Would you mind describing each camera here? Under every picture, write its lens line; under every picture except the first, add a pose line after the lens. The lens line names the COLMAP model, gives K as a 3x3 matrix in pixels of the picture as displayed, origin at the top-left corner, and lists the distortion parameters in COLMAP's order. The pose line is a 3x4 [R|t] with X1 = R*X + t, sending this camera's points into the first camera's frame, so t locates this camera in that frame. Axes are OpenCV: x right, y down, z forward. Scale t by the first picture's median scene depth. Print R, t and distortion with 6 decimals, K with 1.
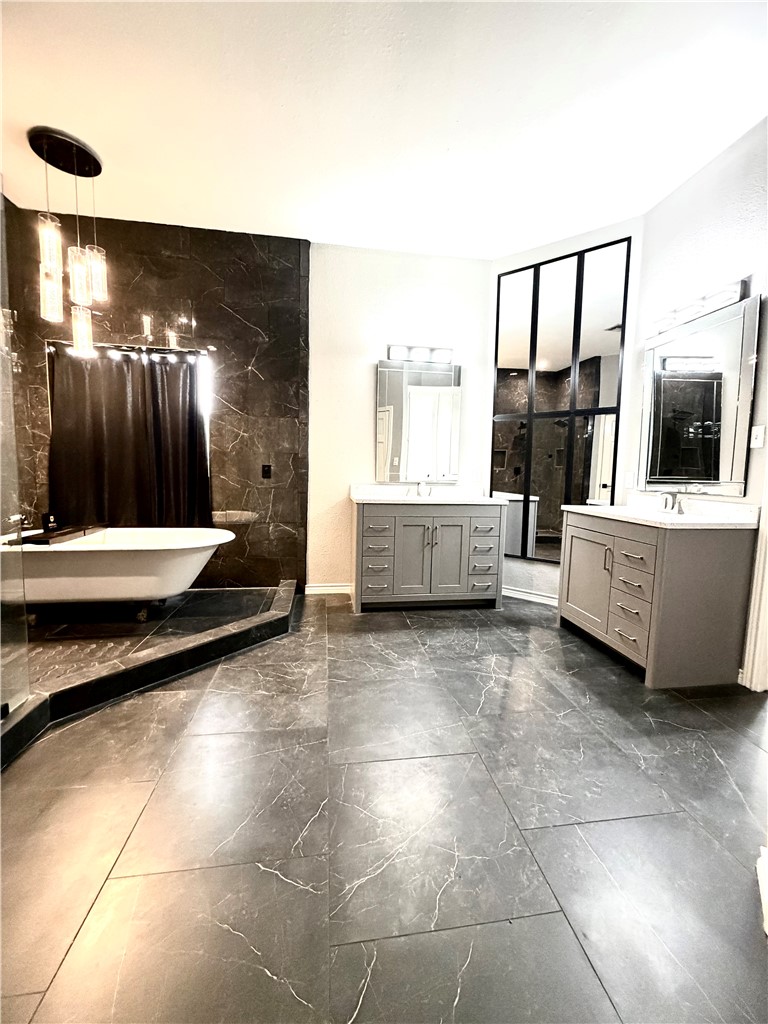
lens RADIAL K [[409.7, 0, 384.9], [0, 409.7, 510.2], [0, 0, 1]] dist [0.000682, 0.000283]
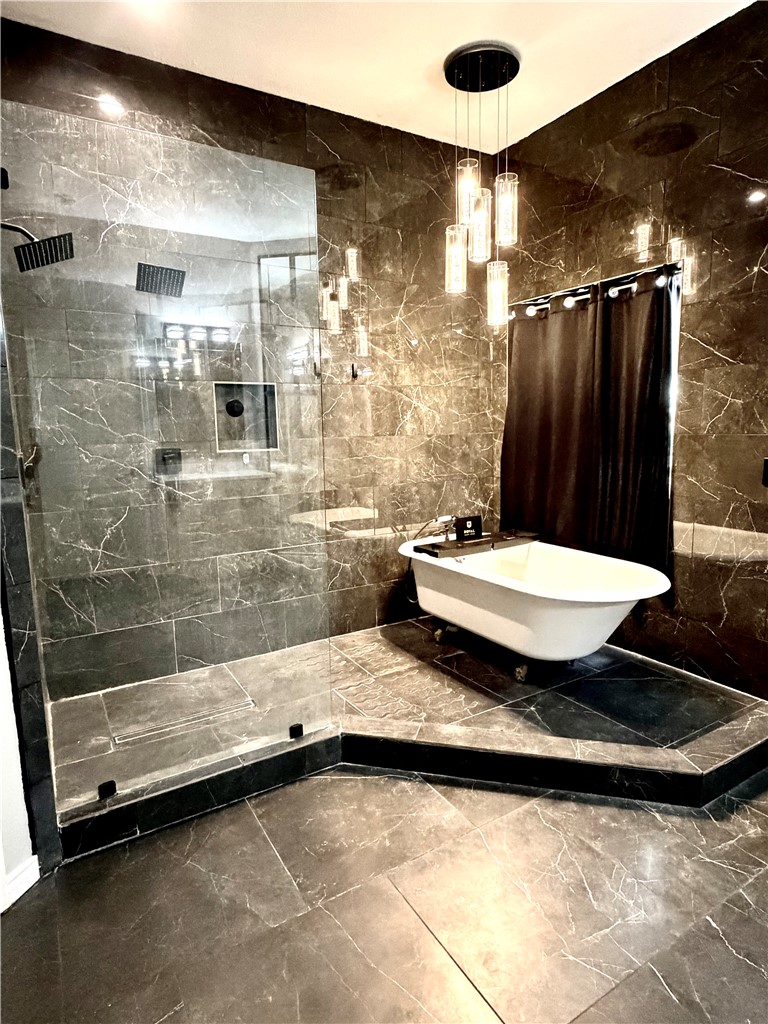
lens RADIAL K [[584.5, 0, 386.9], [0, 584.5, 511.6], [0, 0, 1]] dist [0.000974, 0.004004]
pose [[0.390174, 0.104639, -0.914776, 0.242862], [-0.057836, 0.994345, 0.089072, -0.109121], [0.918923, 0.018154, 0.394019, 0.378091]]
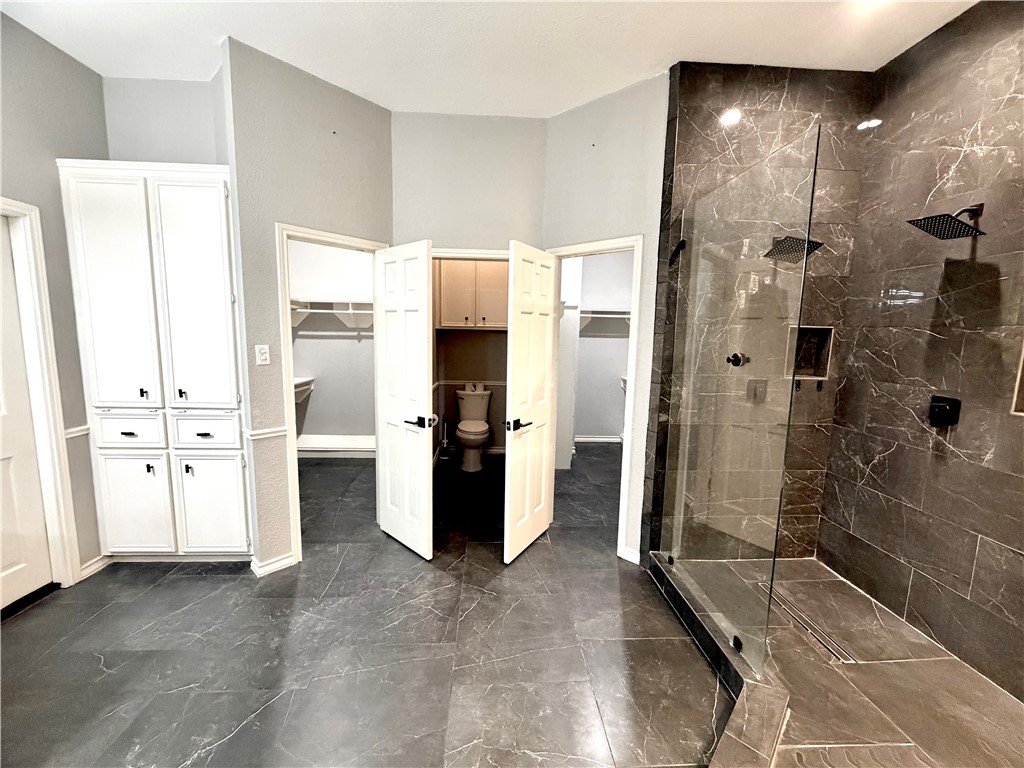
lens RADIAL K [[409.7, 0, 511.8], [0, 409.7, 382.5], [0, 0, 1]] dist [0.000682, 0.000283]
pose [[-0.995580, -0.052033, 0.078189, -0.205725], [-0.033787, 0.975194, 0.218758, -0.260485], [-0.087632, 0.215149, -0.972642, 1.179952]]
